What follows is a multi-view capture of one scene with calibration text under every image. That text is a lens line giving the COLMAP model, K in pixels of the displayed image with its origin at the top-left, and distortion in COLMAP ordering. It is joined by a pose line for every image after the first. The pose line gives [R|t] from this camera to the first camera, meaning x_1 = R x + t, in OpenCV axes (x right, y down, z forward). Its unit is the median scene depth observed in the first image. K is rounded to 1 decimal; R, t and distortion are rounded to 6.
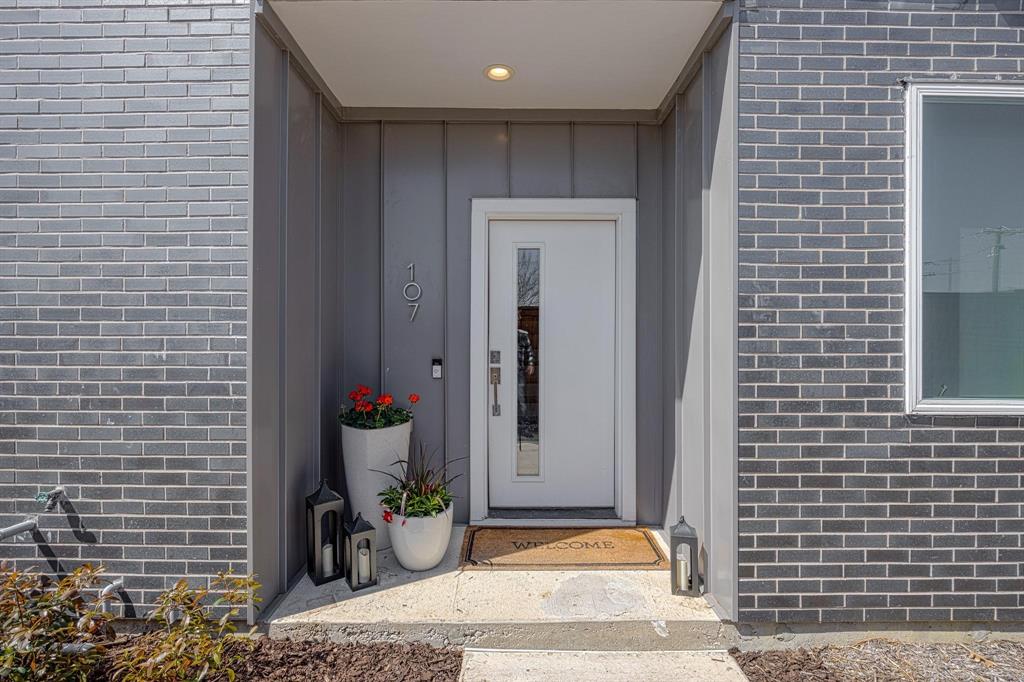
lens RADIAL K [[494.4, 0, 512.0], [0, 494.4, 341.0], [0, 0, 1]] dist [-0.008377, -0.000131]
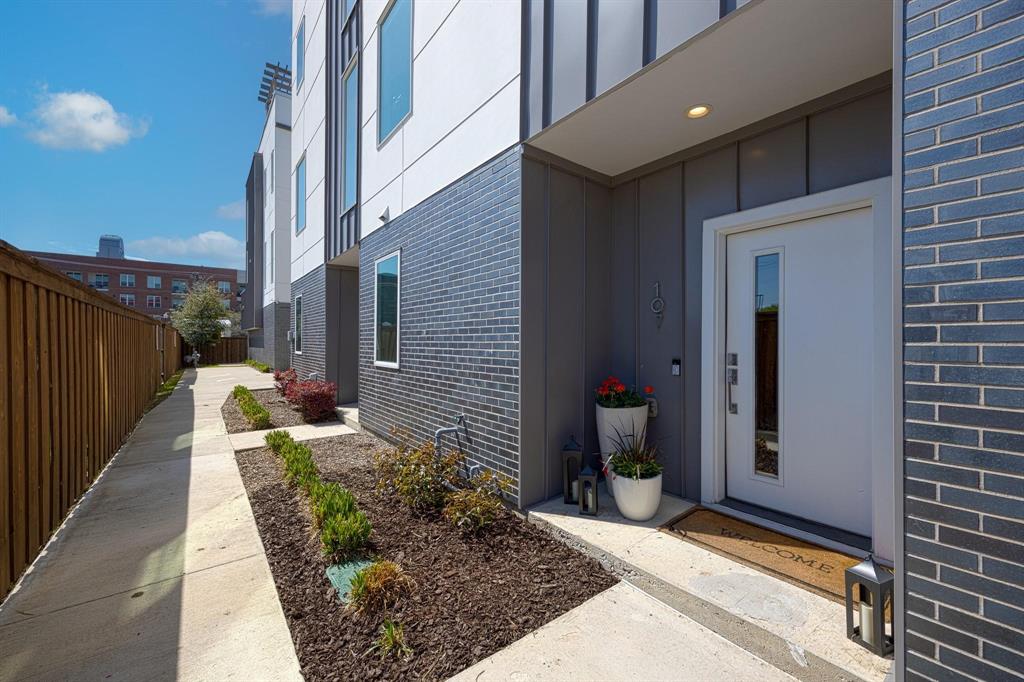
lens RADIAL K [[416.0, 0, 521.6], [0, 416.0, 342.4], [0, 0, 1]] dist [-0.000379, -0.000067]
pose [[0.614396, -0.000053, -0.788998, 0.606676], [-0.003060, 0.999992, -0.002450, -0.002679], [0.788992, 0.003920, 0.614391, 0.104374]]
